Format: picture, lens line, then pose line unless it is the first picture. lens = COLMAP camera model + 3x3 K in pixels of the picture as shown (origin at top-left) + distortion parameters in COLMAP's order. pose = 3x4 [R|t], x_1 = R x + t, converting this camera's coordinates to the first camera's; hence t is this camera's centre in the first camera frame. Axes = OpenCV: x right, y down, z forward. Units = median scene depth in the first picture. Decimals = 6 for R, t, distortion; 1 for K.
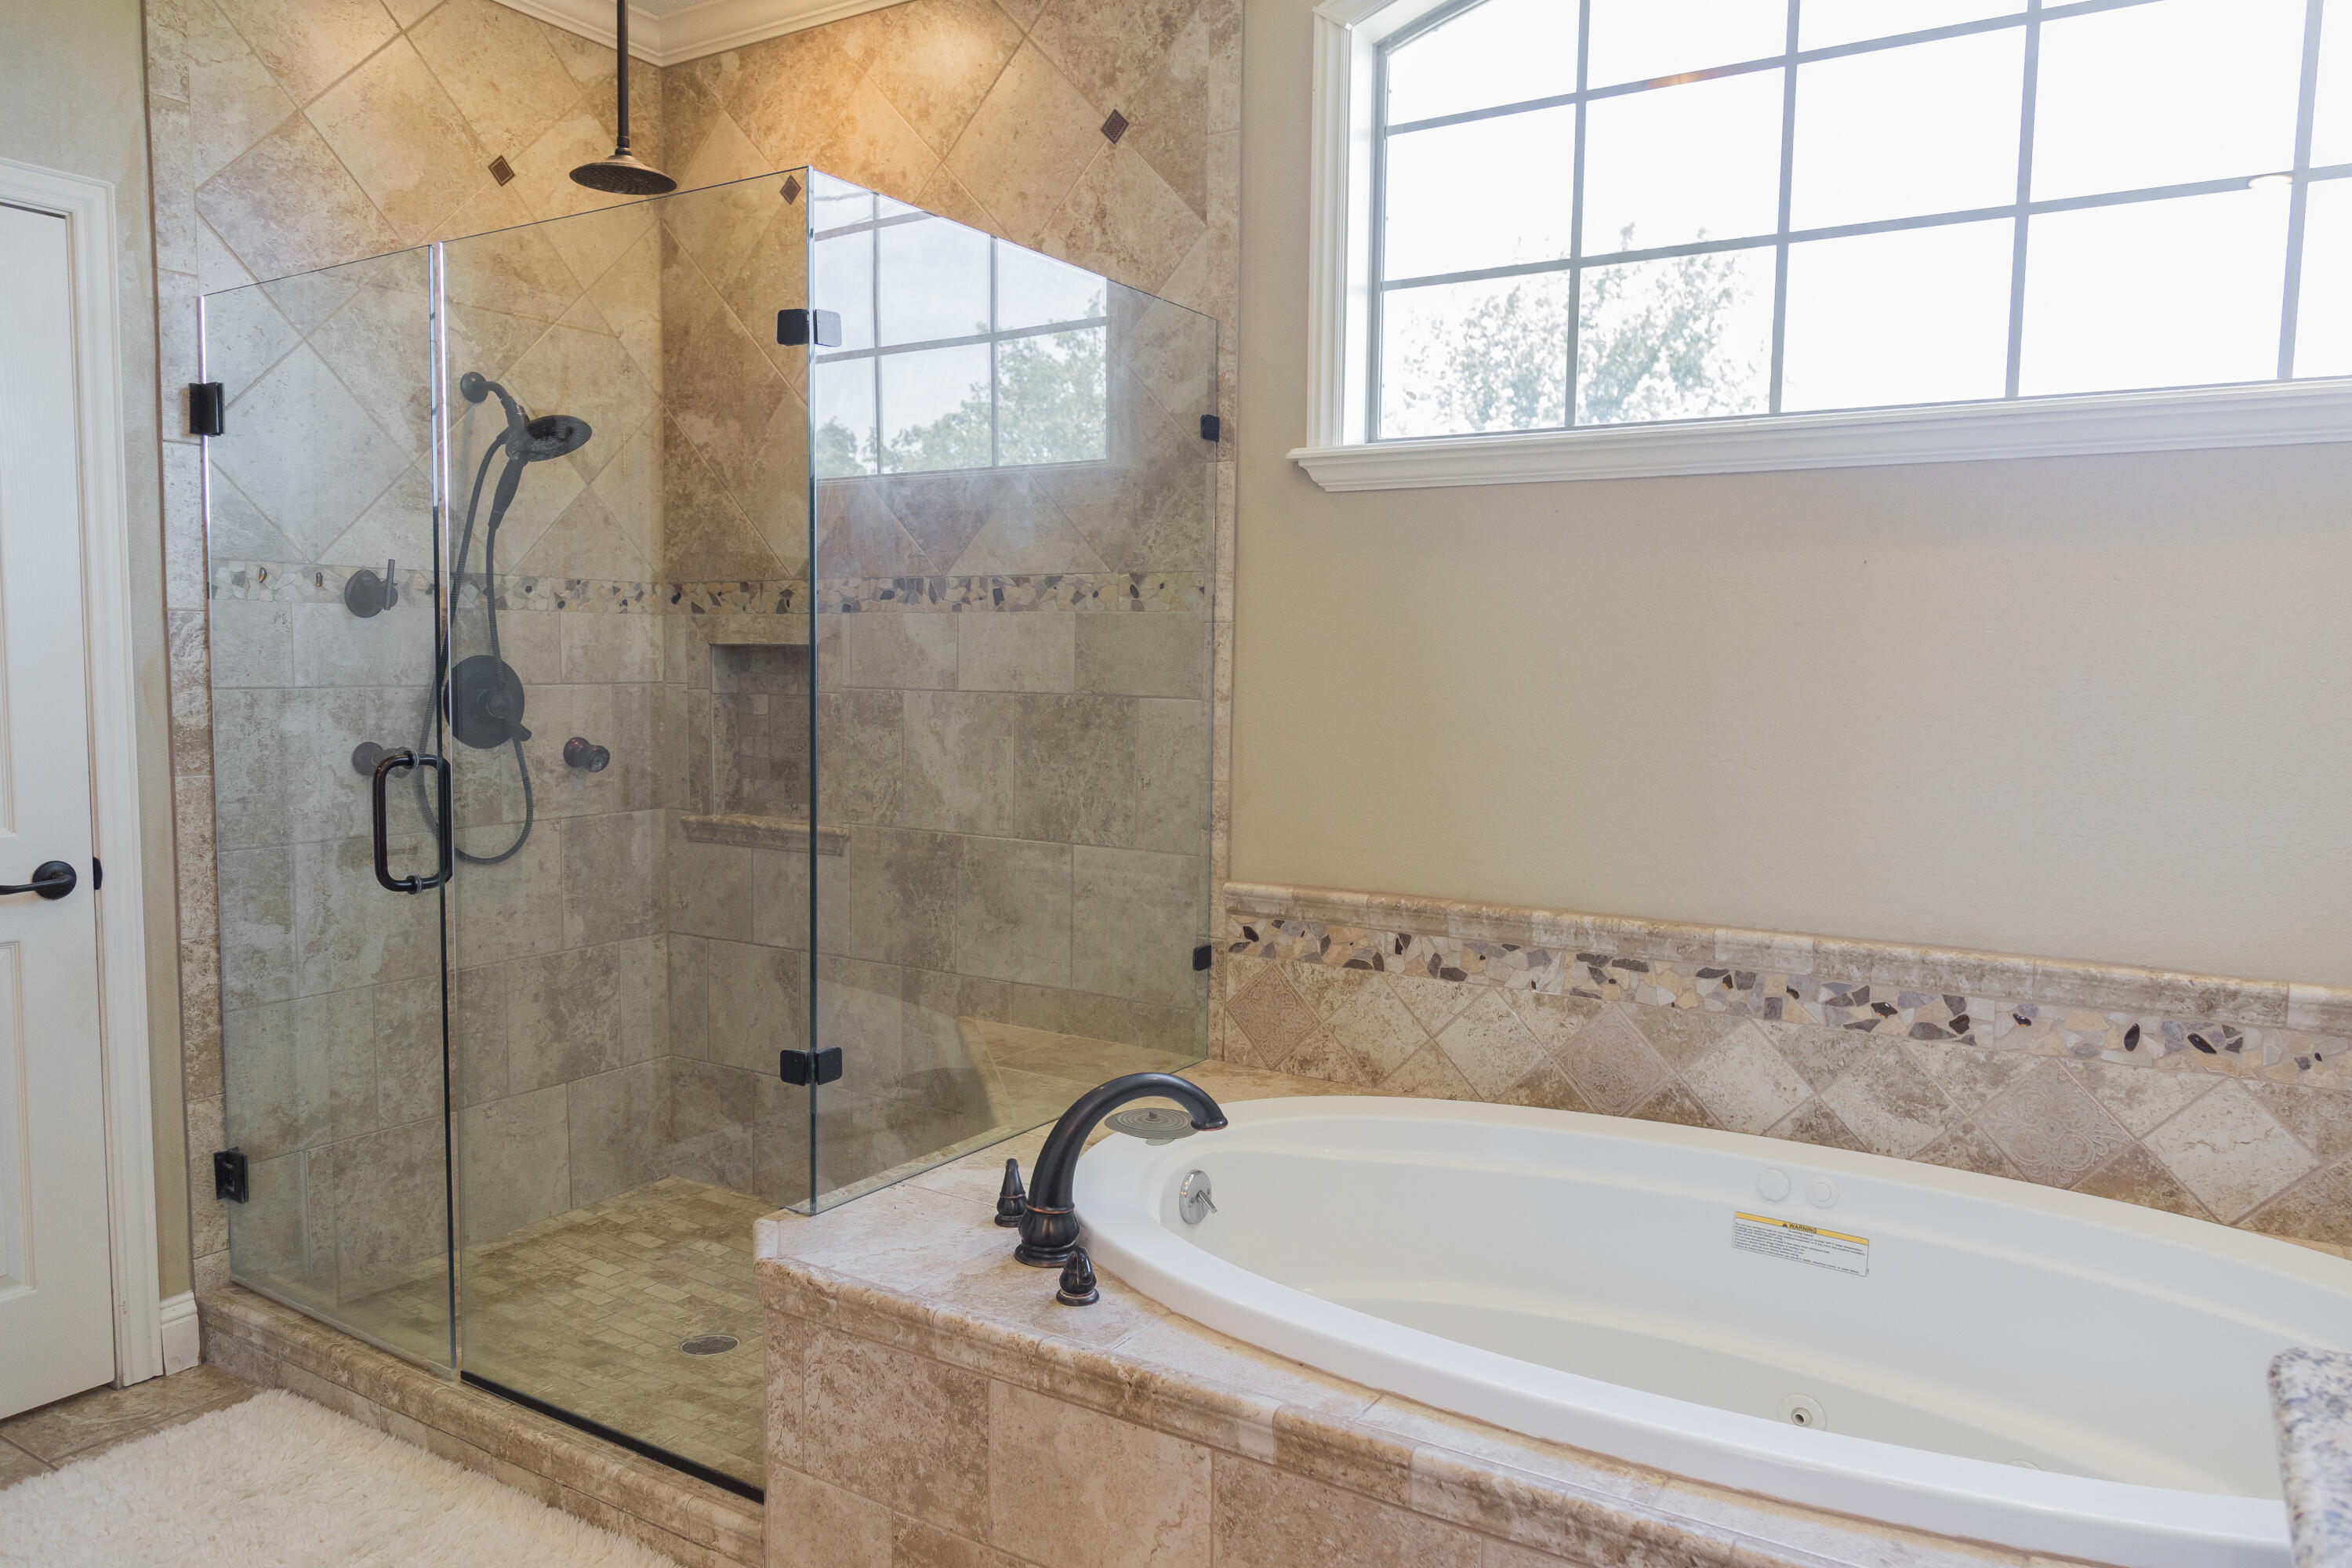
lens RADIAL K [[1590.7, 0, 1176.0], [0, 1590.7, 784.0], [0, 0, 1]] dist [-0.004361, 0.010158]
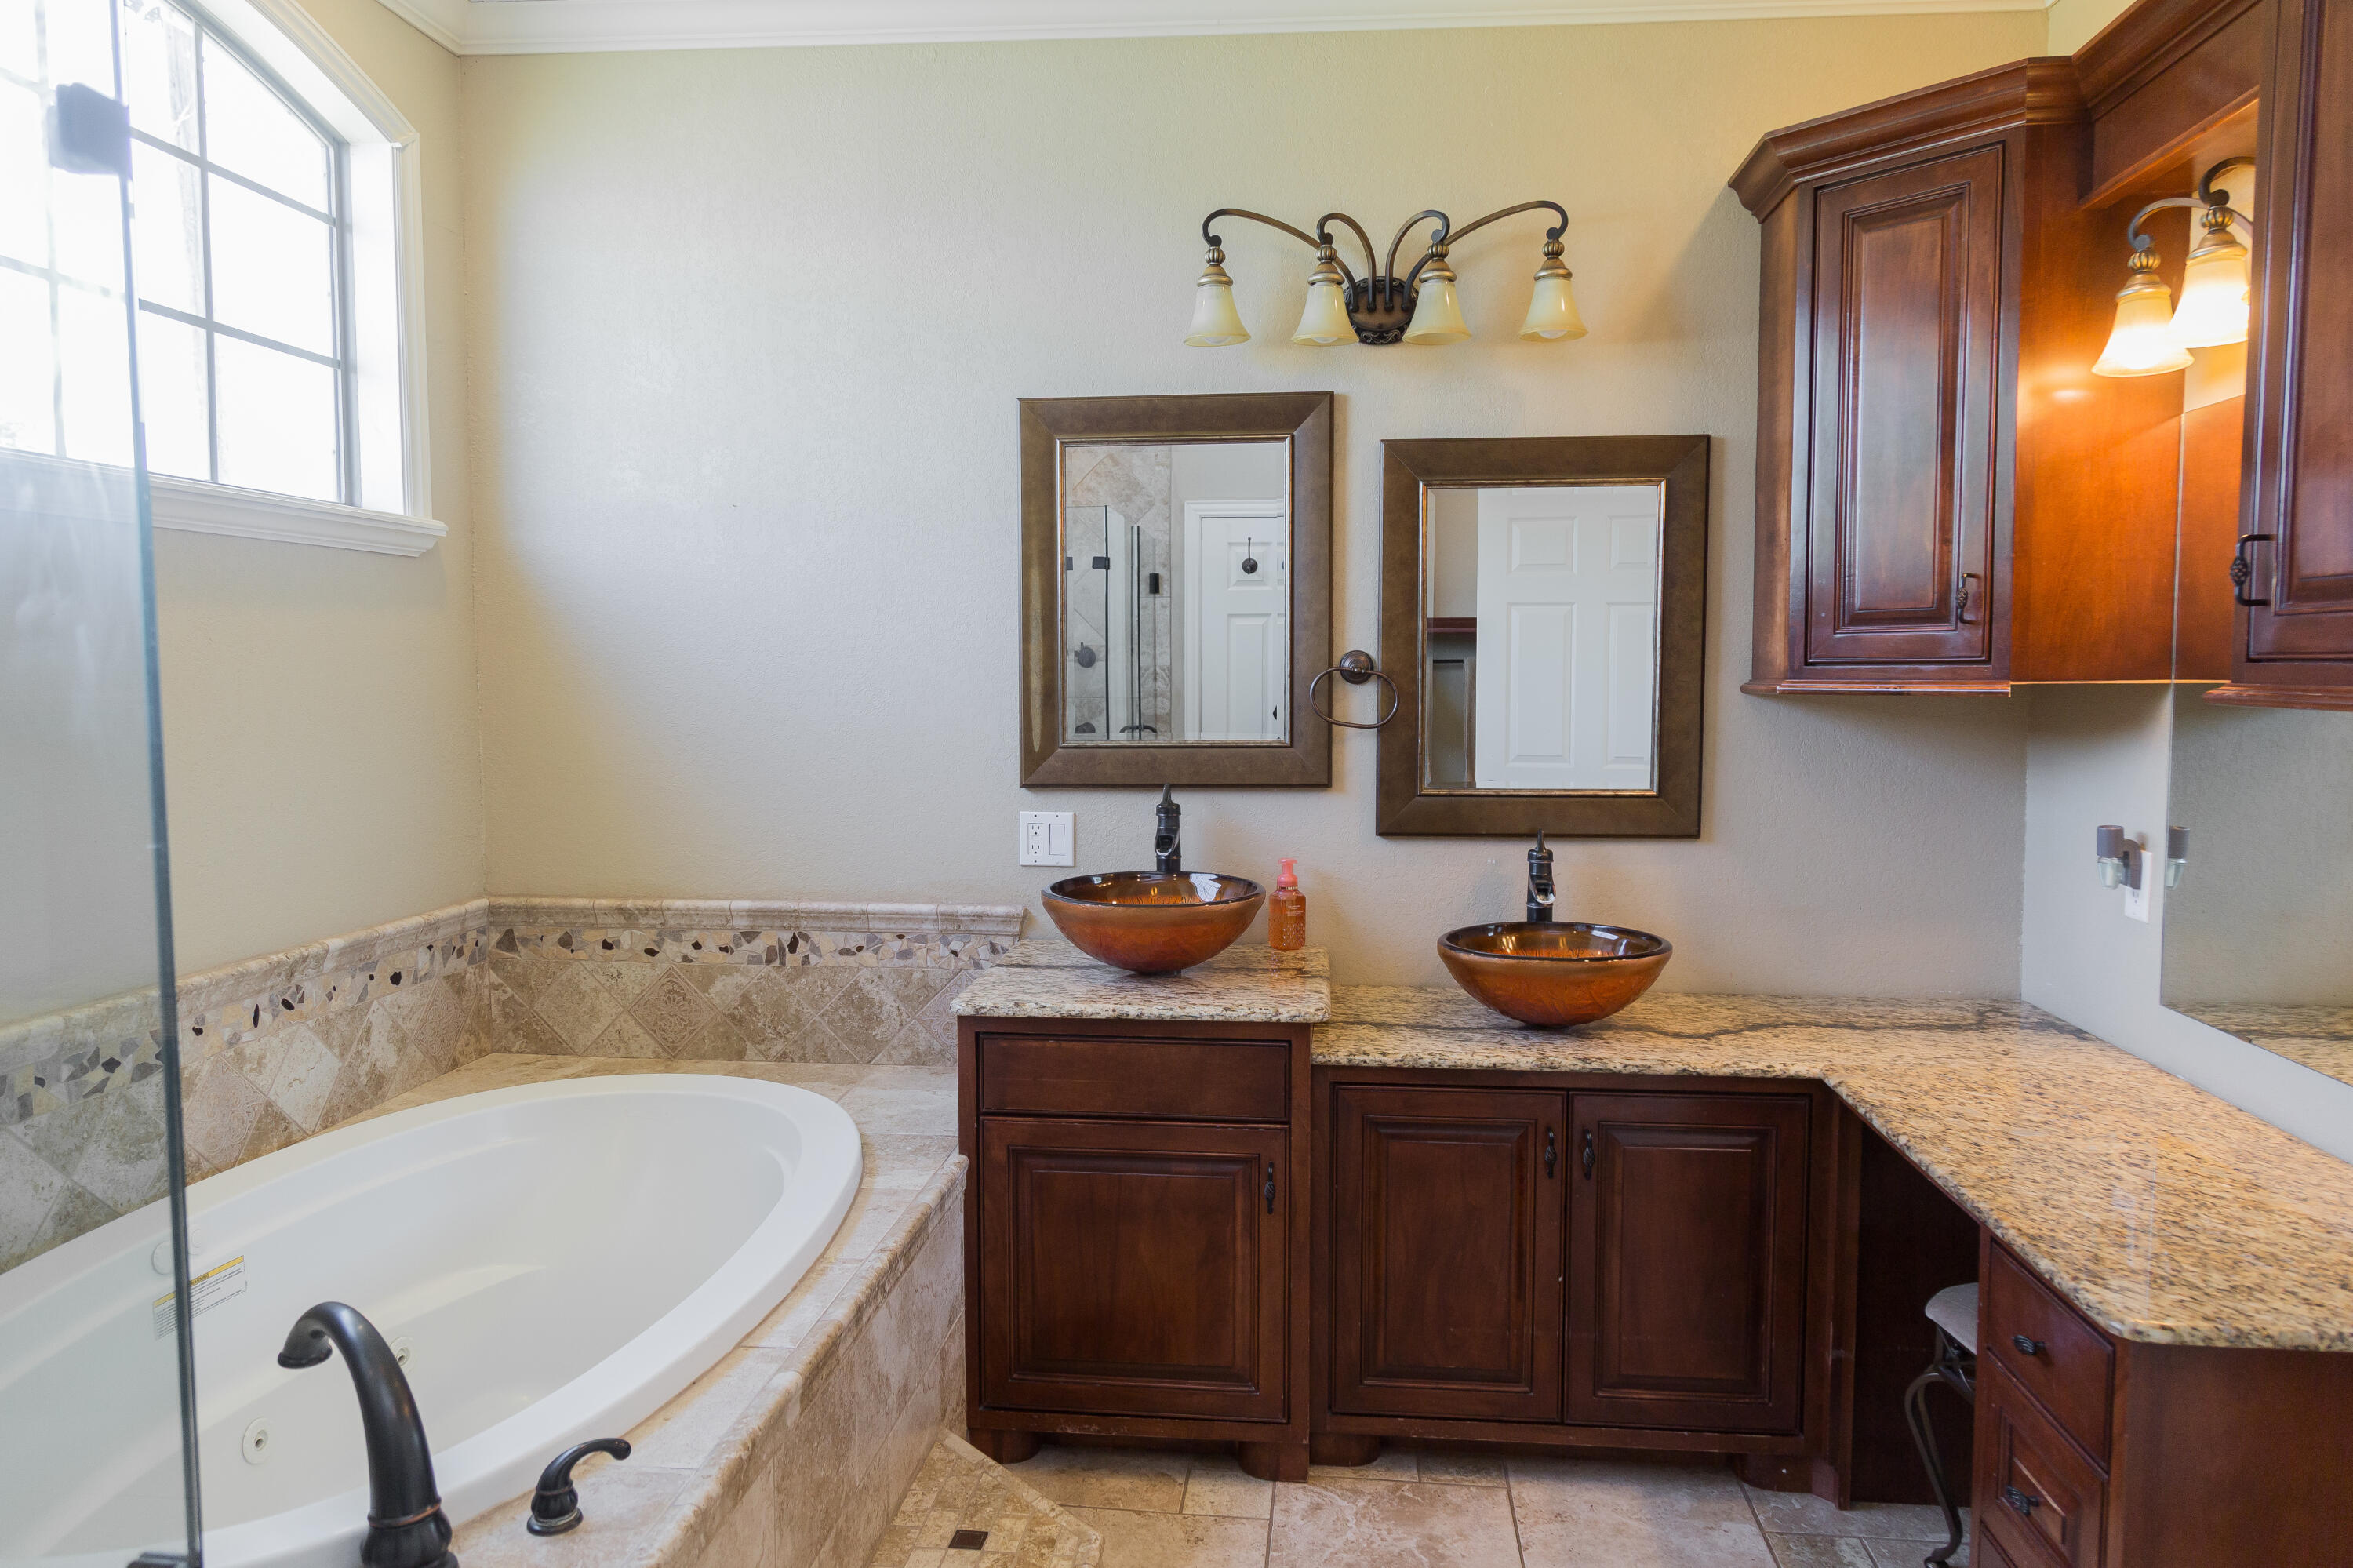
lens RADIAL K [[1591.4, 0, 1176.5], [0, 1591.4, 784.0], [0, 0, 1]] dist [-0.004361, 0.010158]
pose [[-0.446449, -0.080426, 0.891187, -0.573142], [0.064396, 0.990482, 0.121647, -0.087041], [-0.892489, 0.111698, -0.437020, 0.650674]]
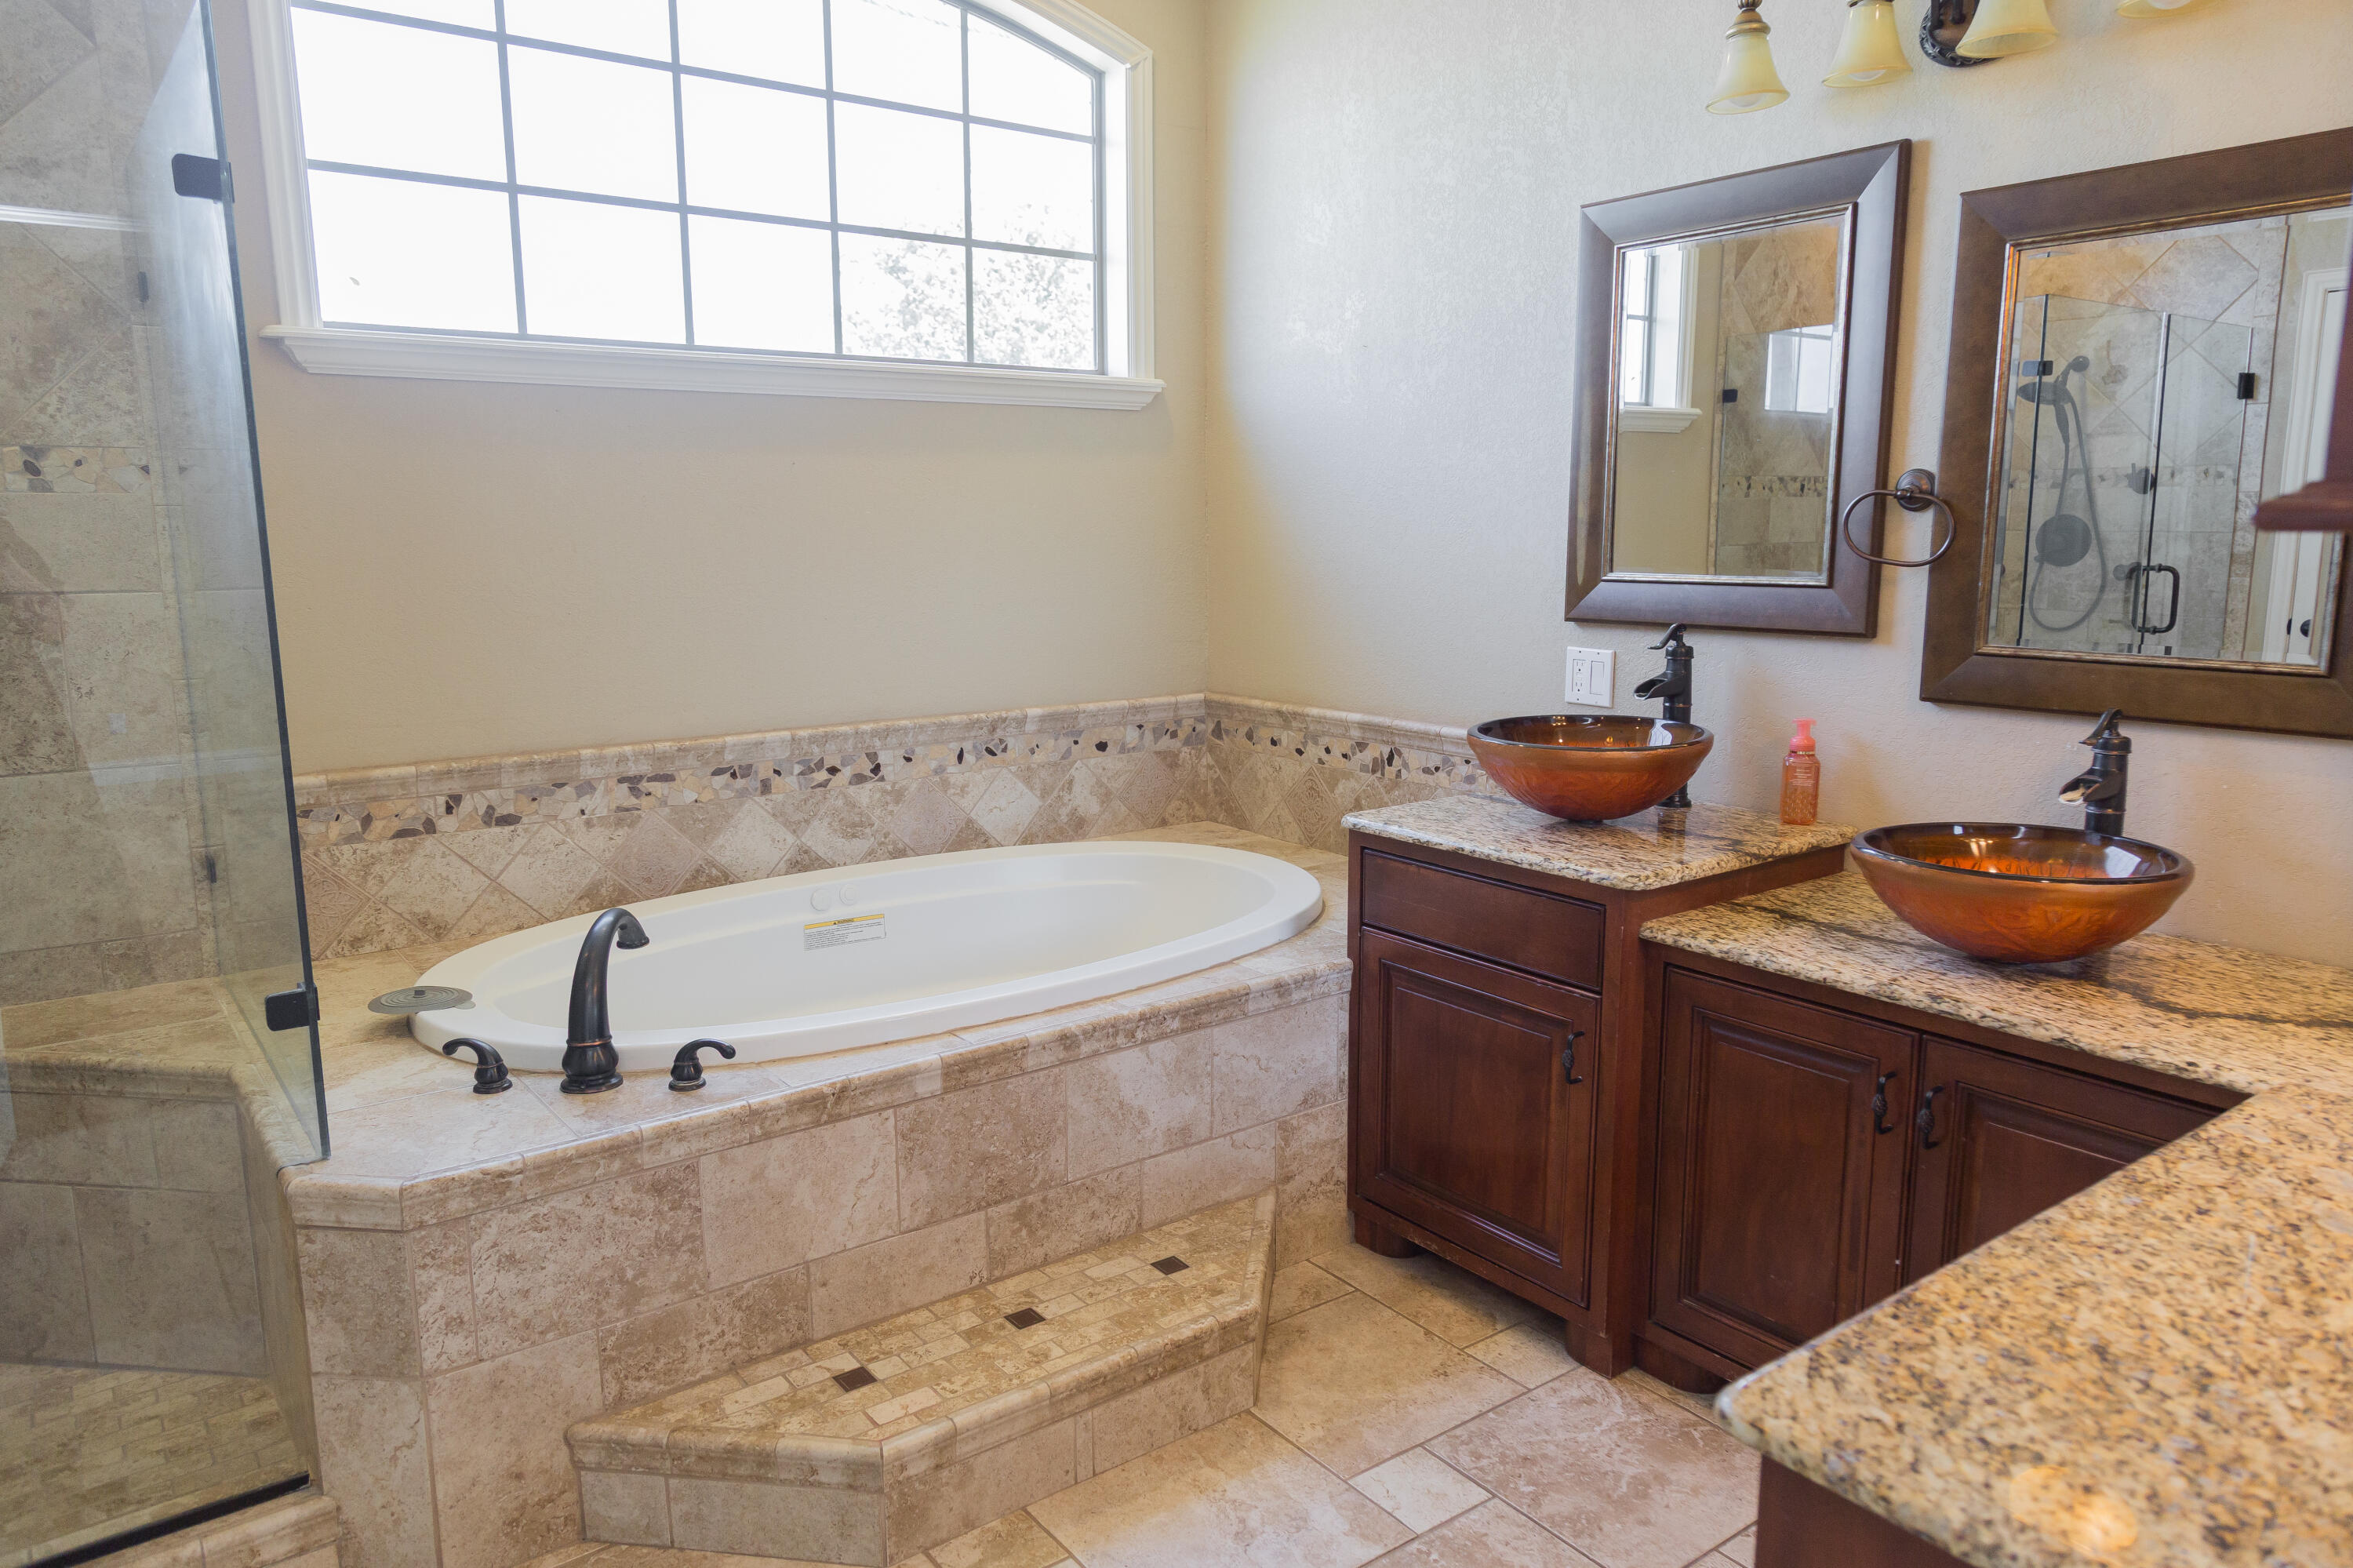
lens RADIAL K [[1558.9, 0, 1184.6], [0, 1558.9, 789.3], [0, 0, 1]] dist [0.001837, 0.000468]
pose [[0.354415, -0.177037, 0.918176, -0.612785], [0.083242, 0.983989, 0.157595, -0.033558], [-0.931376, 0.020576, 0.363477, 0.133993]]
